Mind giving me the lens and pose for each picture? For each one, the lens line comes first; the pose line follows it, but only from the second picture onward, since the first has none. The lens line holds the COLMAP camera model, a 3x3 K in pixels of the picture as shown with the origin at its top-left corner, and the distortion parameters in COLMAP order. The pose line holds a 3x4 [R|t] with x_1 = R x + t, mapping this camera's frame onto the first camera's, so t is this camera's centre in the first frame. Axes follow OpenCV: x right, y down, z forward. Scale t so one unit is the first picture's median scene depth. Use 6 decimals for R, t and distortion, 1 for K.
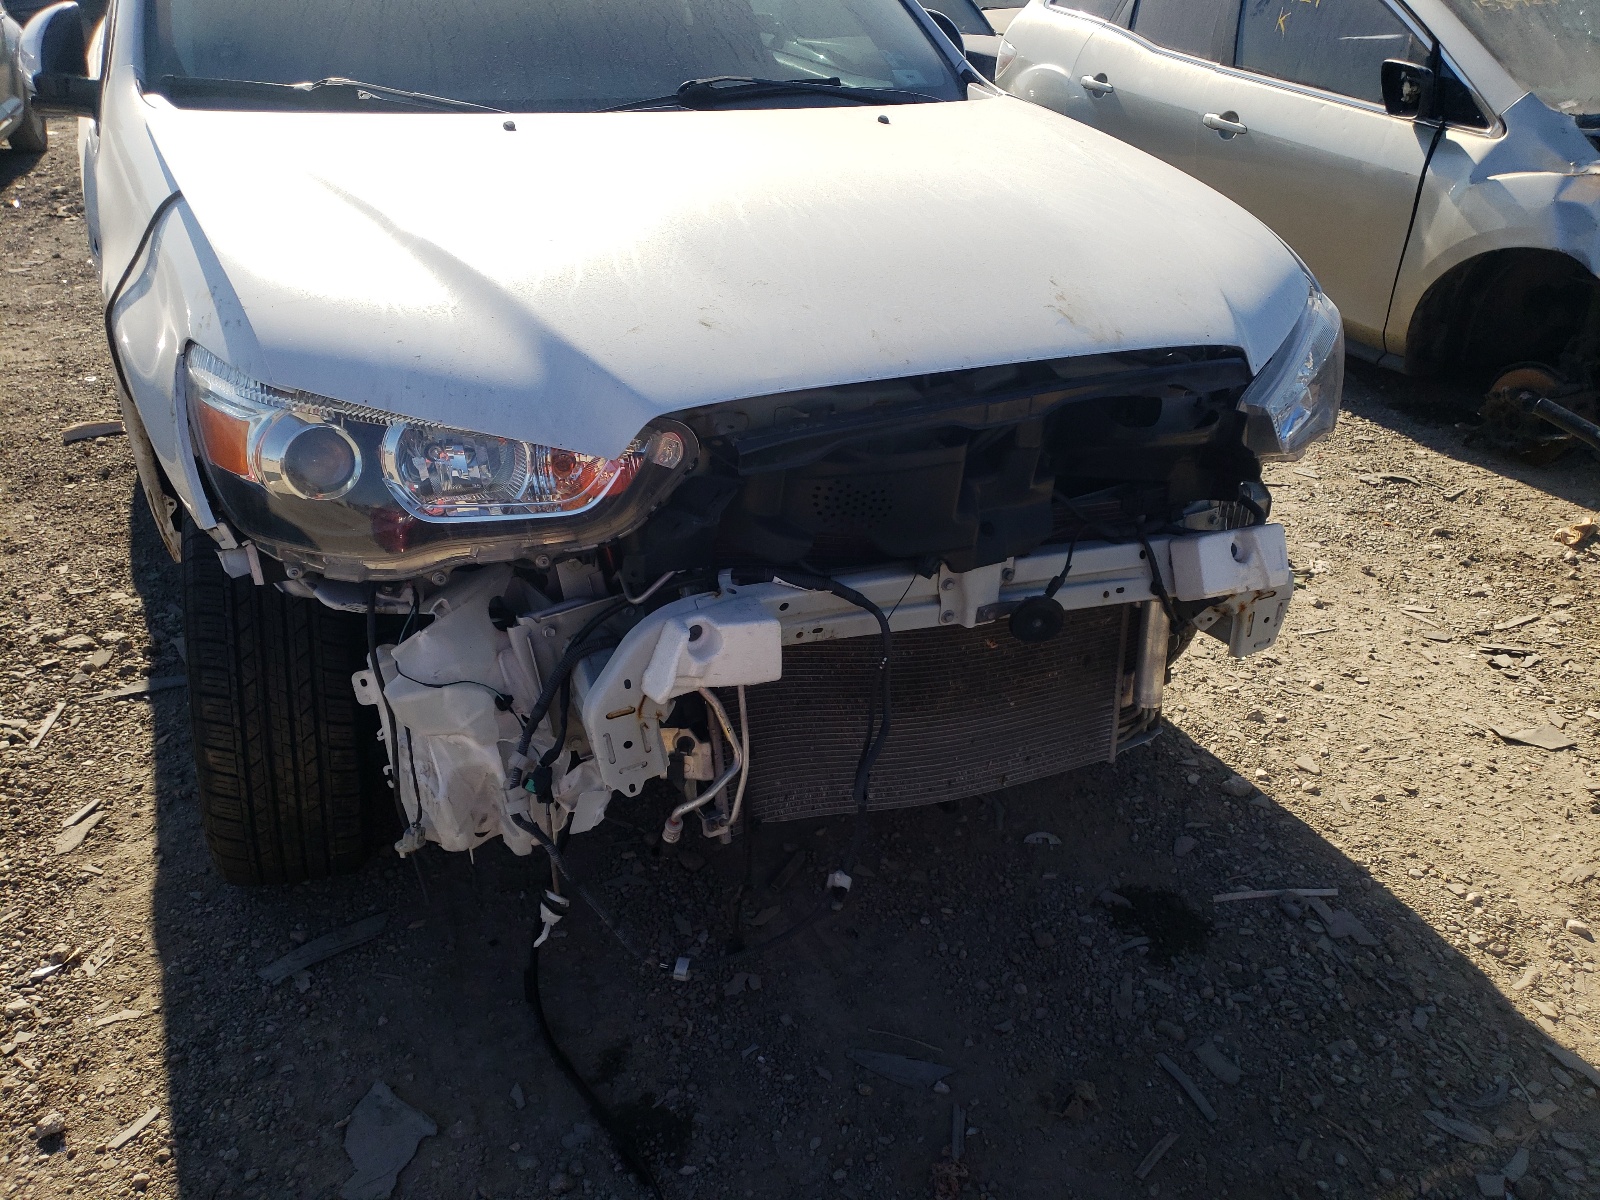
lens RADIAL K [[1166.5, 0, 795.3], [0, 1166.5, 646.5], [0, 0, 1]] dist [0.049677, -0.039140]
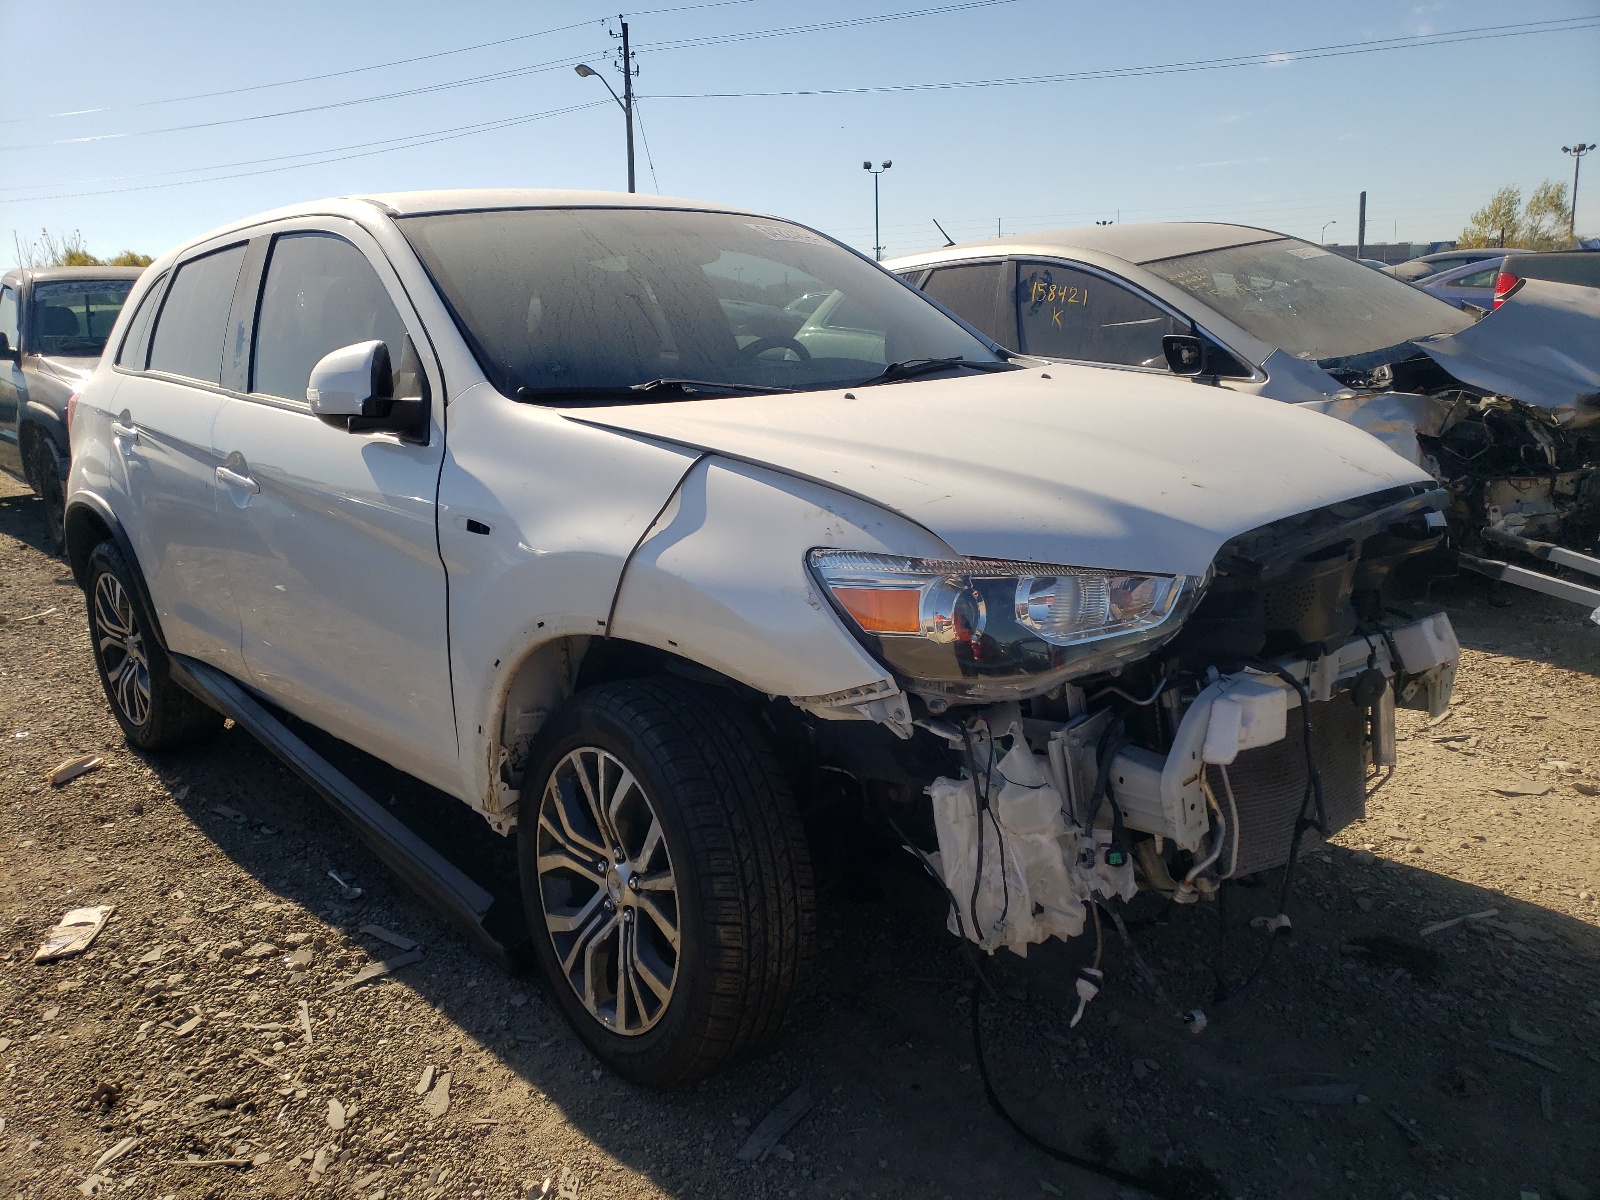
lens RADIAL K [[1166.5, 0, 795.3], [0, 1166.5, 646.5], [0, 0, 1]] dist [0.049677, -0.039140]
pose [[0.958917, -0.135693, 0.249131, -0.559280], [0.191646, 0.957351, -0.216219, 0.072760], [-0.209167, 0.255081, 0.944025, -0.105268]]
